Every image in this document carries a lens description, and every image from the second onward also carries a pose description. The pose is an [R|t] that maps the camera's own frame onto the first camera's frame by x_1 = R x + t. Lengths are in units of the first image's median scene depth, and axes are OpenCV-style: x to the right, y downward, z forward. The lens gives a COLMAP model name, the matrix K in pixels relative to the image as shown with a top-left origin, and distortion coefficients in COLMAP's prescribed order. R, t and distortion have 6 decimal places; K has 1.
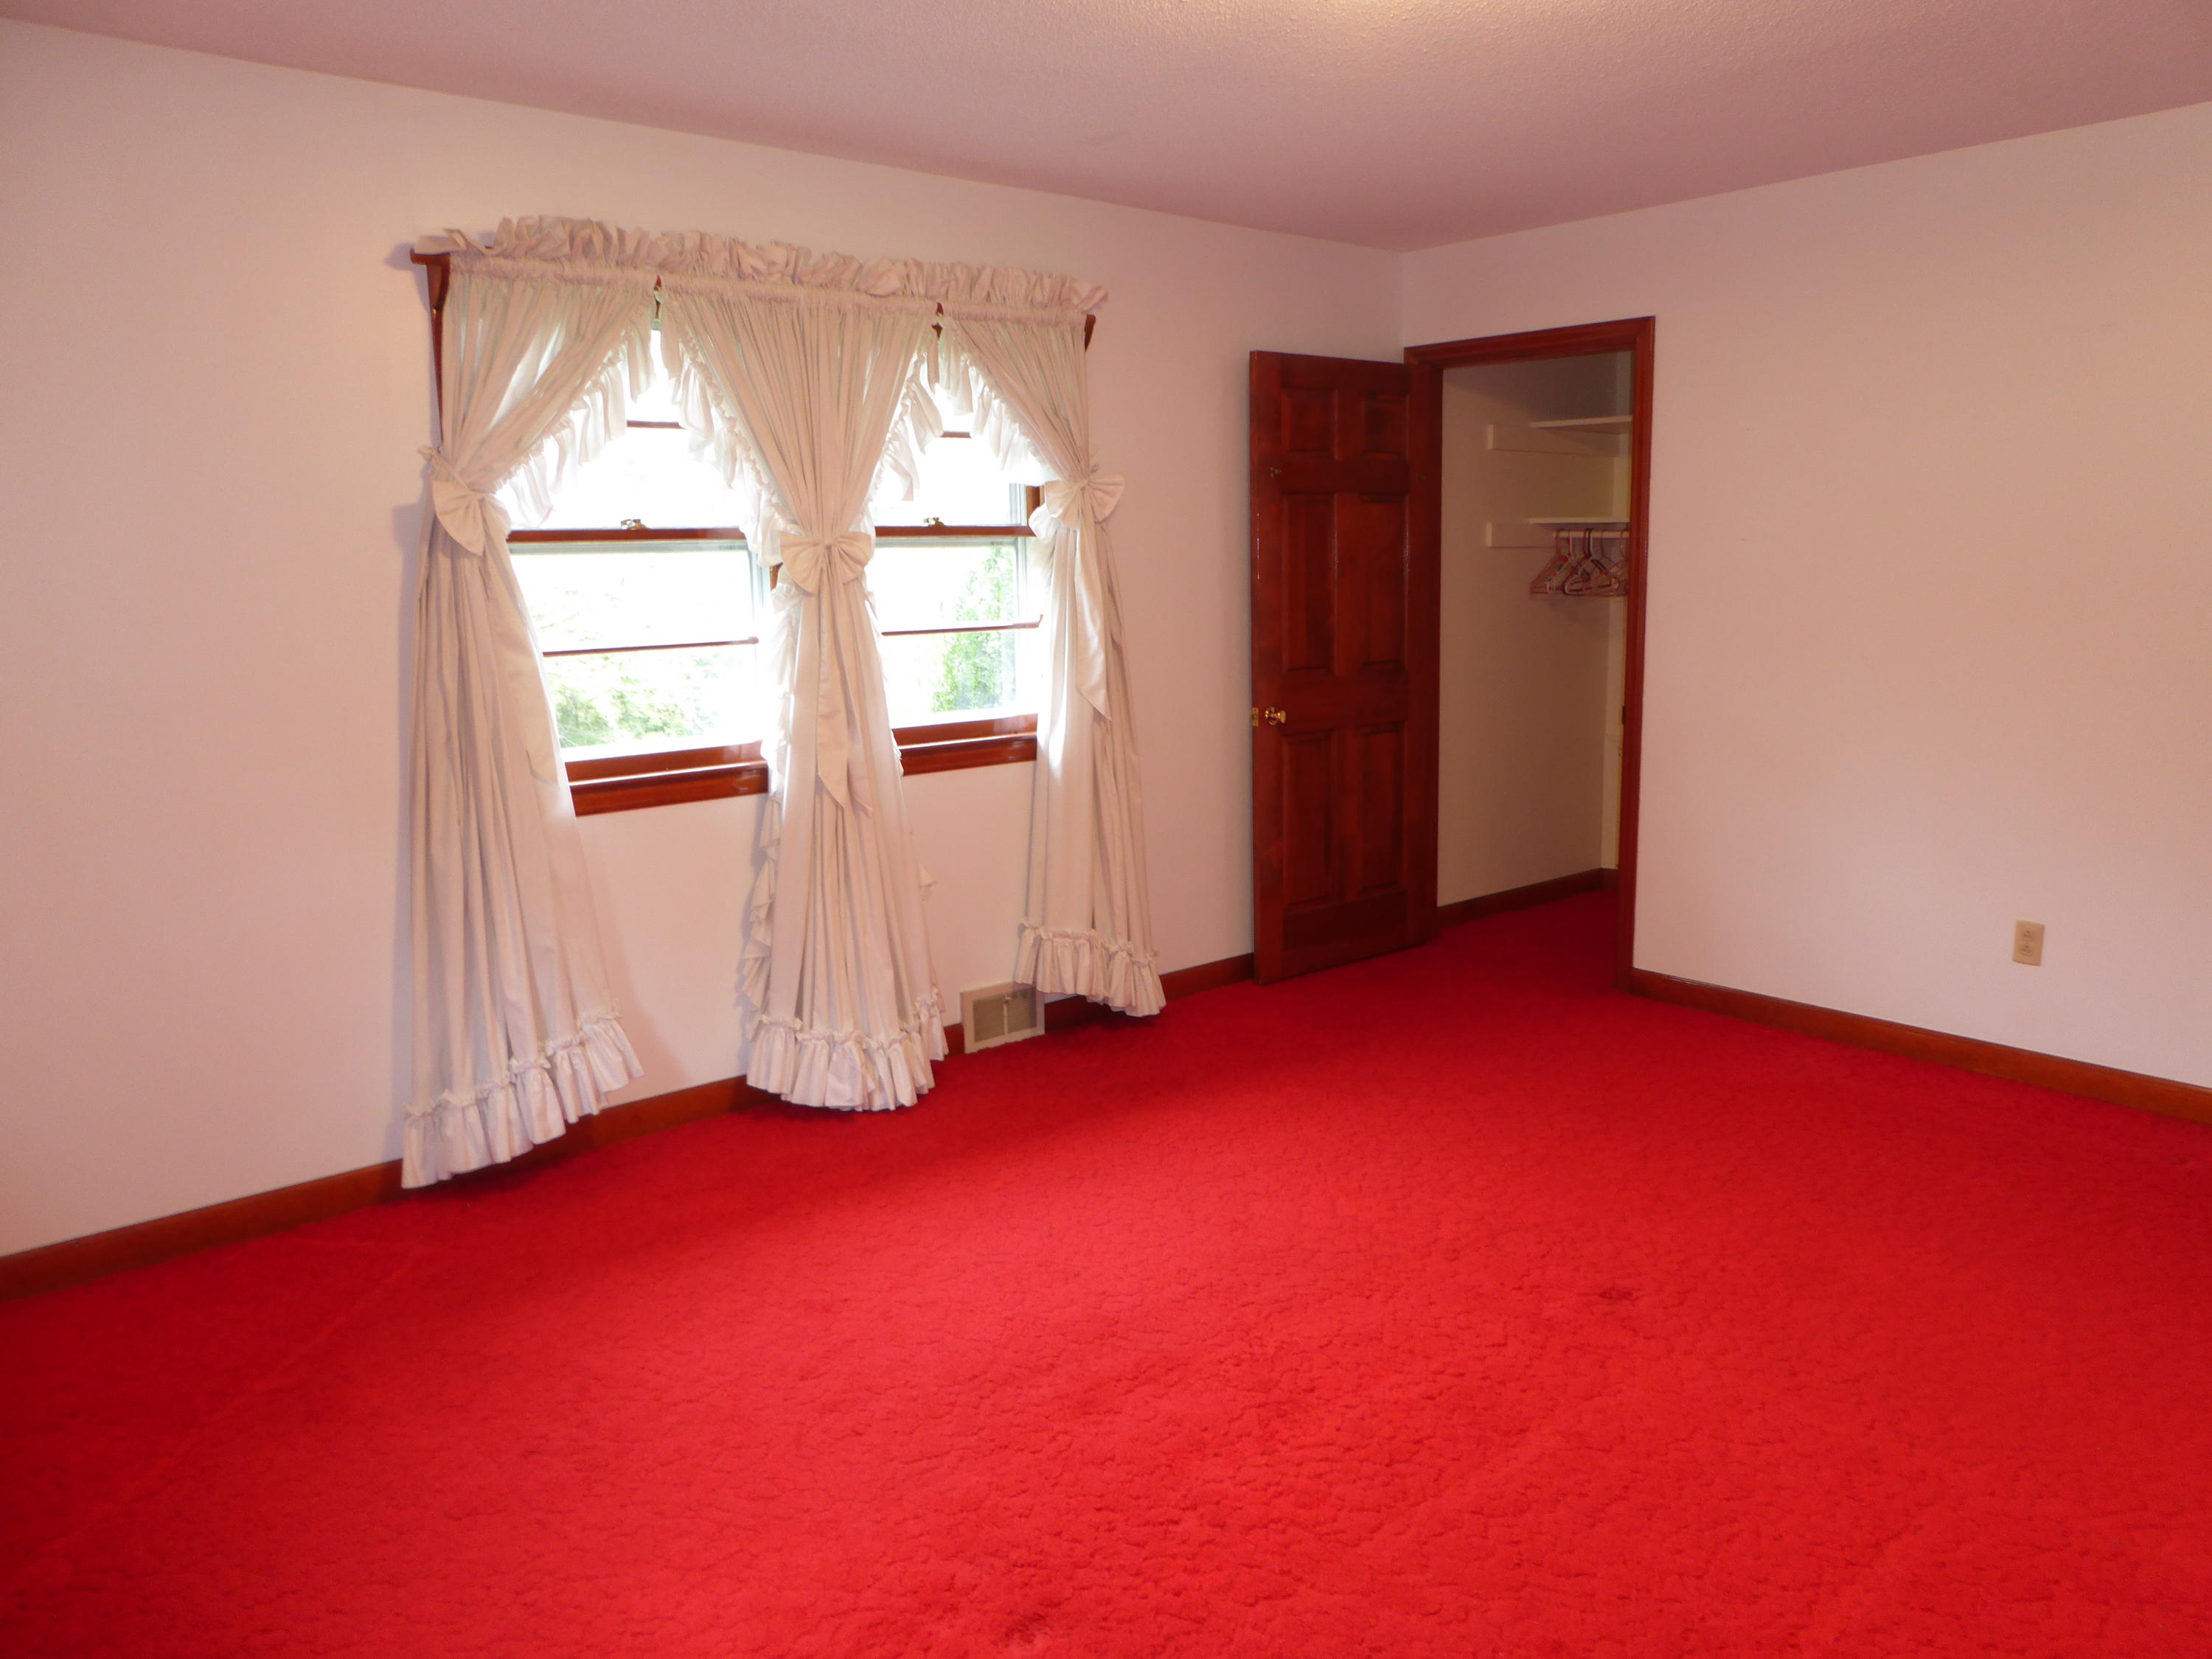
lens RADIAL K [[1573.1, 0, 1107.8], [0, 1573.1, 822.3], [0, 0, 1]] dist [-0.041493, 0.022896]
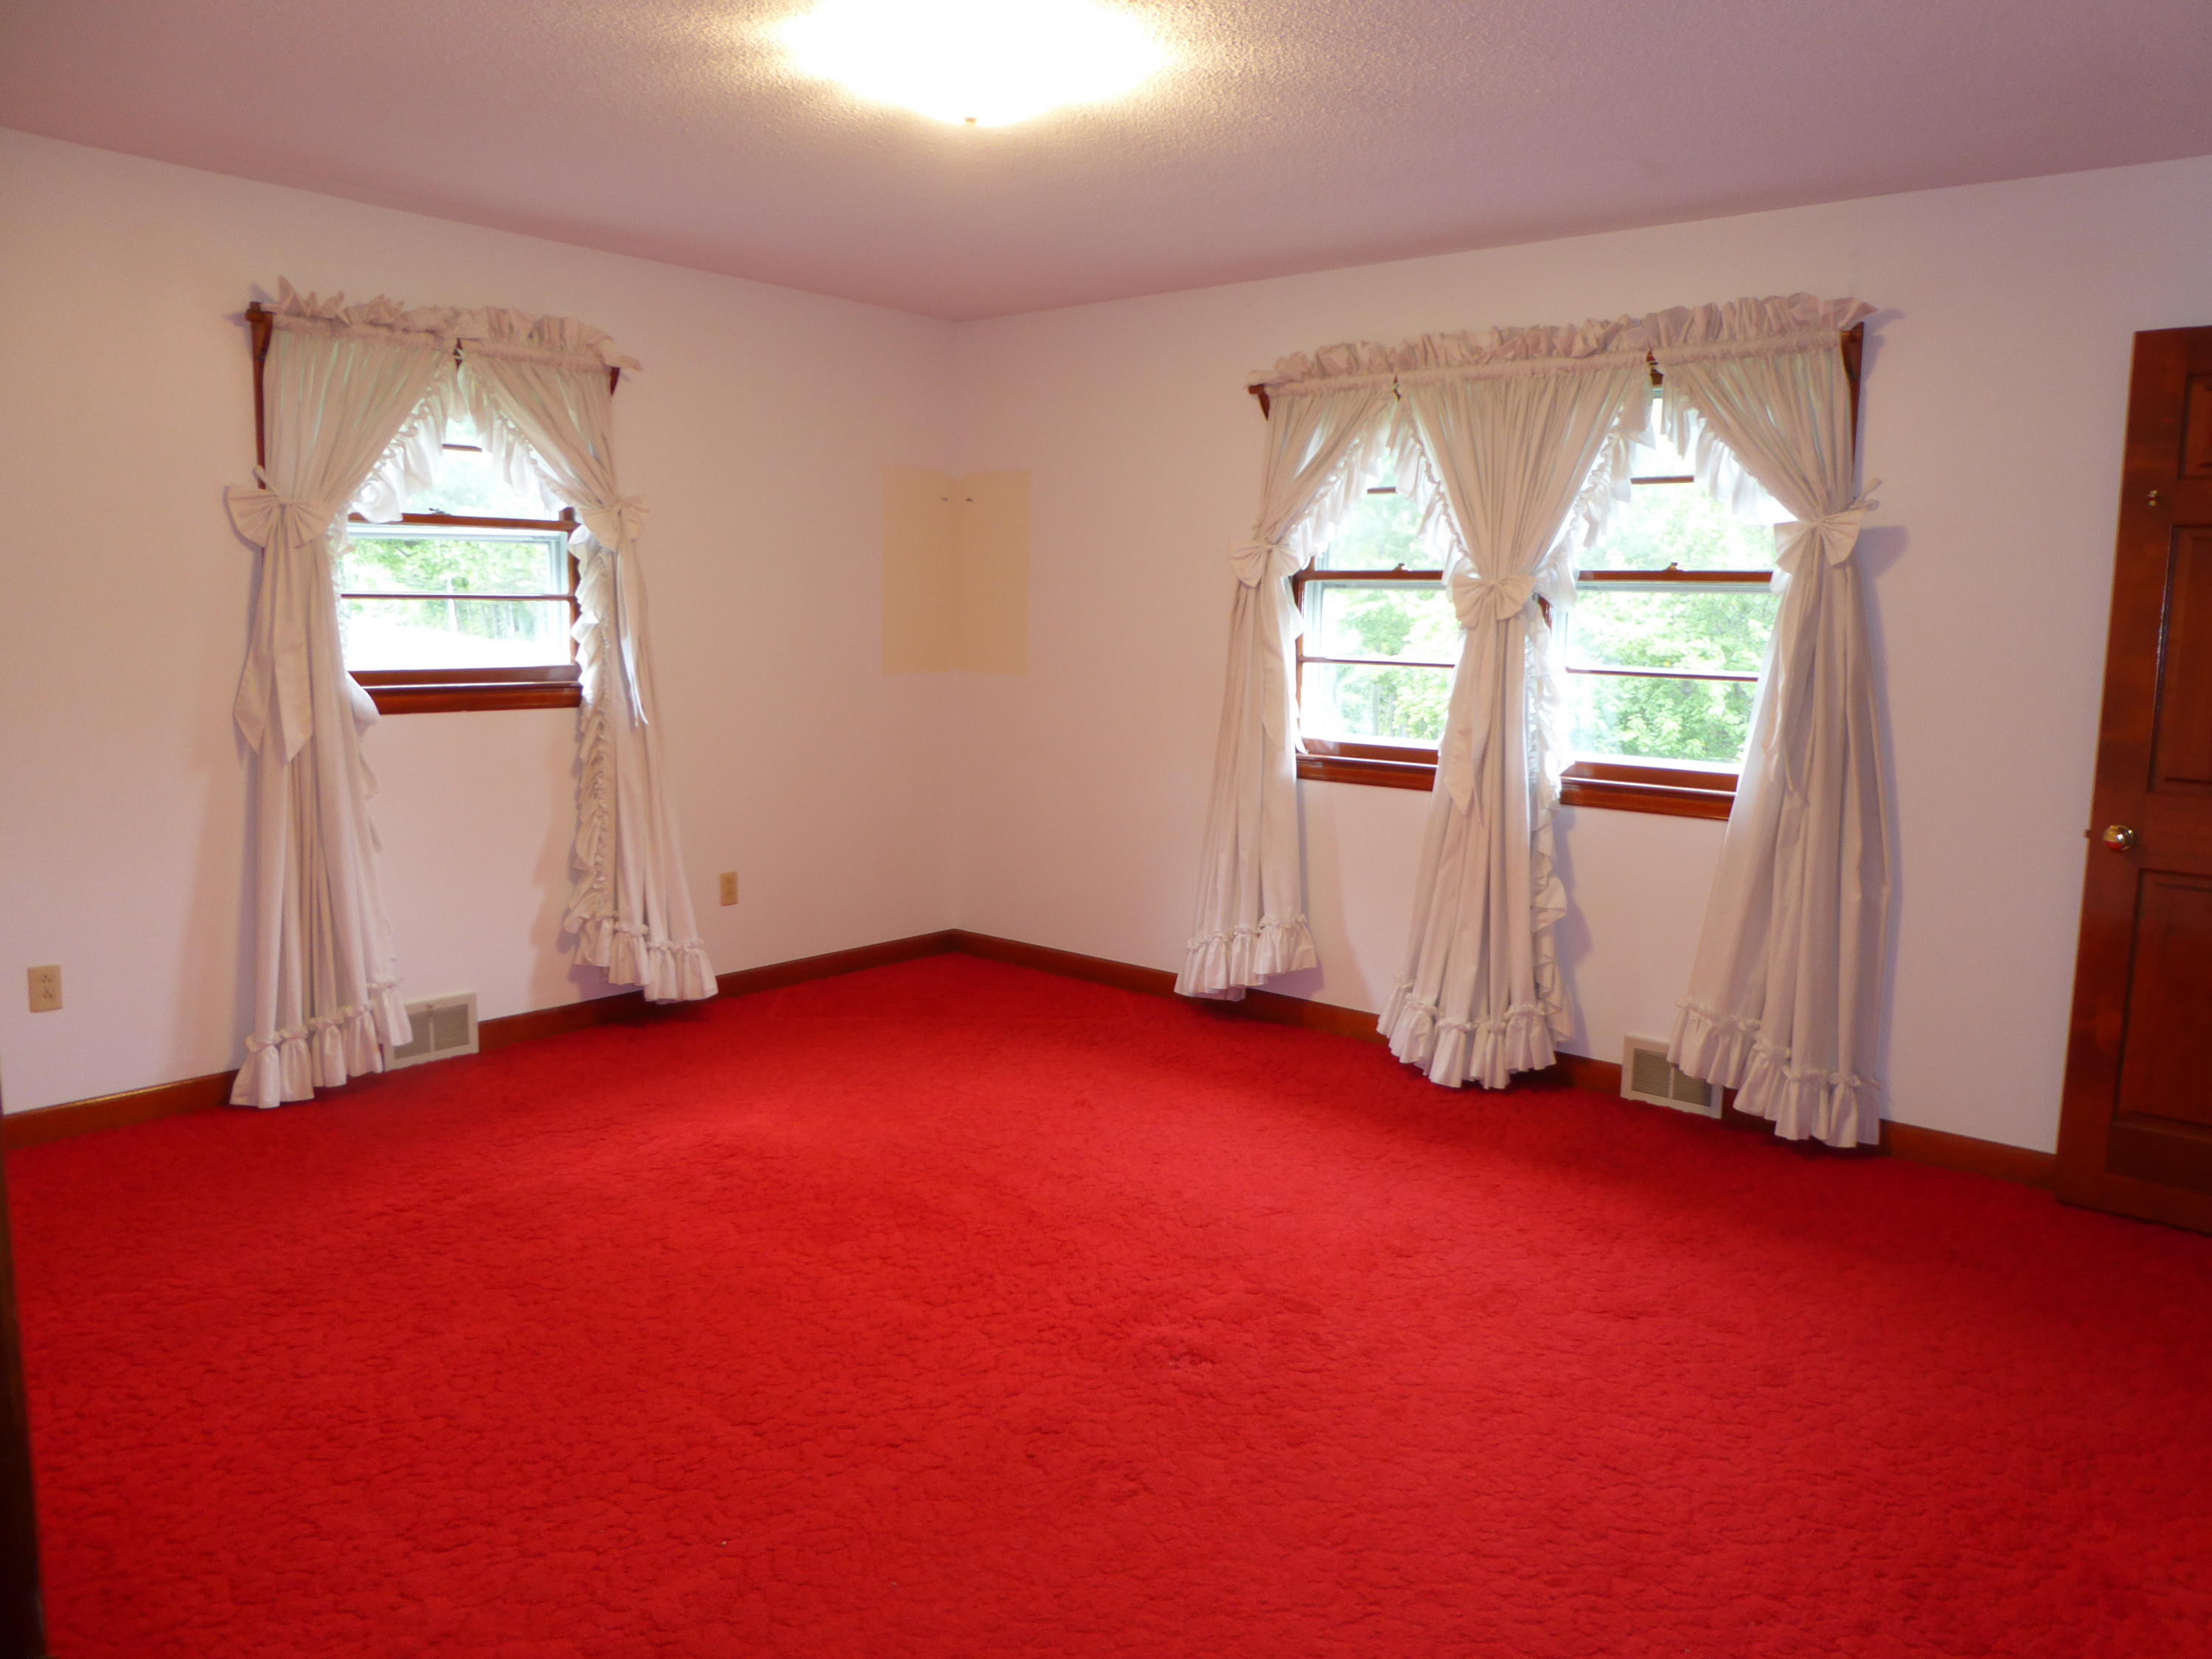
lens RADIAL K [[1573.1, 0, 1107.0], [0, 1573.1, 834.3], [0, 0, 1]] dist [-0.041493, 0.022896]
pose [[0.164476, 0.166335, -0.972255, 0.888464], [-0.181872, 0.973893, 0.135848, -0.102060], [0.969469, 0.154483, 0.190433, 0.523462]]
